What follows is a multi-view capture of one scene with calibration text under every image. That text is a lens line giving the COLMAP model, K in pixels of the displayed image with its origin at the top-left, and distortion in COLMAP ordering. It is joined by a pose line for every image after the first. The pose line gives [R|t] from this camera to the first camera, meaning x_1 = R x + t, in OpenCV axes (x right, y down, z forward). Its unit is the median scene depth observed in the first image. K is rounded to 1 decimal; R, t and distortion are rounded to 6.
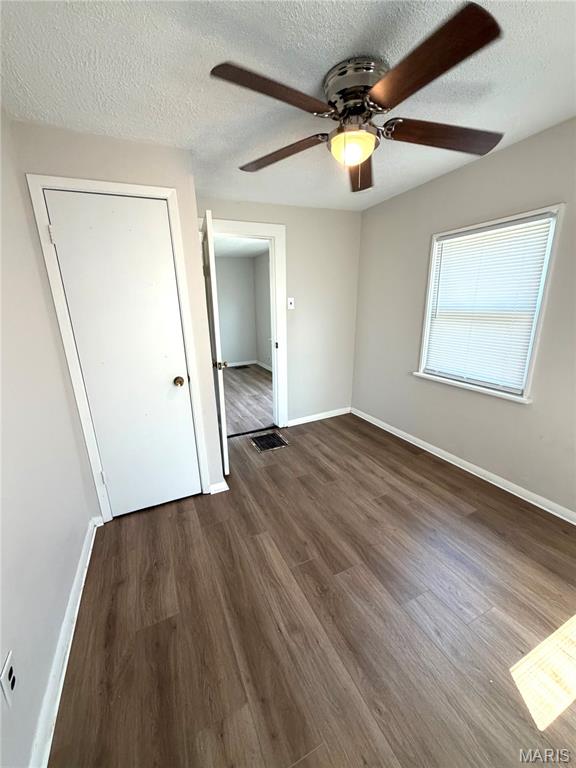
lens RADIAL K [[311.9, 0, 288.0], [0, 311.9, 384.0], [0, 0, 1]] dist [0.001753, 0.000129]
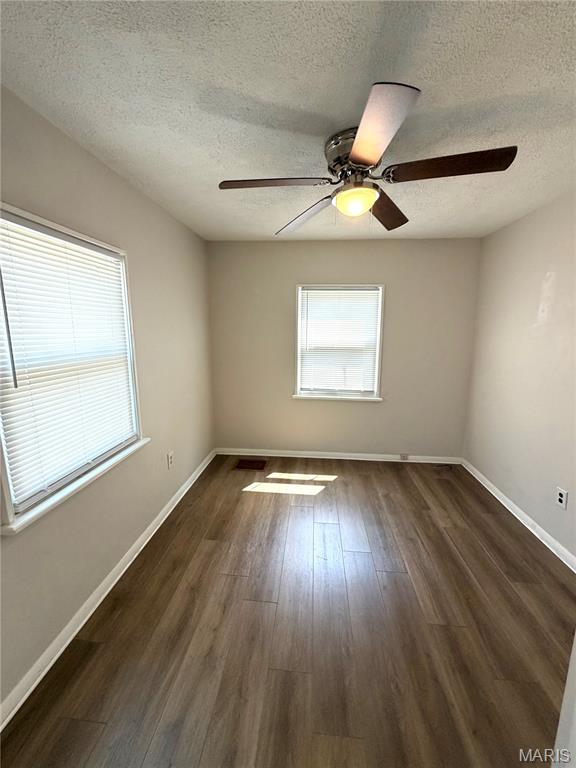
lens RADIAL K [[311.9, 0, 288.0], [0, 311.9, 384.0], [0, 0, 1]] dist [0.001753, 0.000129]
pose [[-0.870788, -0.058917, 0.488116, -0.101111], [0.149830, 0.913771, 0.377590, -0.397918], [-0.468272, 0.401935, -0.786873, 1.435609]]
